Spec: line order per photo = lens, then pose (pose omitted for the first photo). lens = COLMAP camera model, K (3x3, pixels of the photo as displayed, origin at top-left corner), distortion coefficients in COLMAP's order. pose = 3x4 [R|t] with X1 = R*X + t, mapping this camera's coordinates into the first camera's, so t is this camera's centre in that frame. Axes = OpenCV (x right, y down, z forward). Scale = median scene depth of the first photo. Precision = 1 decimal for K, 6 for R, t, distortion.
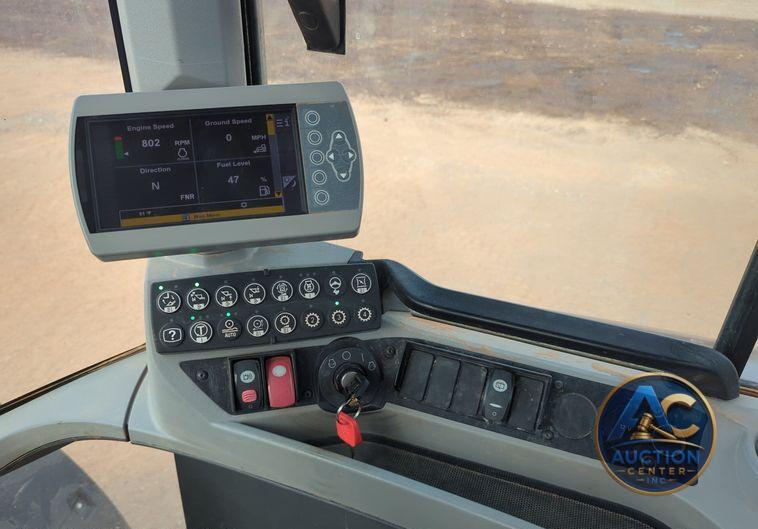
lens RADIAL K [[618.7, 0, 373.2], [0, 618.7, 281.7], [0, 0, 1]] dist [0.031013, -0.052822]
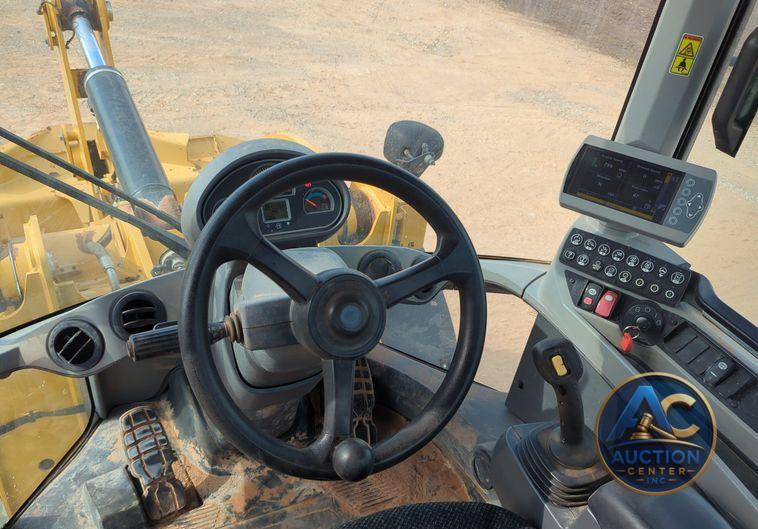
lens RADIAL K [[618.7, 0, 373.2], [0, 618.7, 281.7], [0, 0, 1]] dist [0.031013, -0.052822]
pose [[0.698075, 0.458666, -0.549833, 0.367910], [-0.460306, 0.875663, 0.146059, 0.158432], [0.548461, 0.151131, 0.822405, -0.962826]]
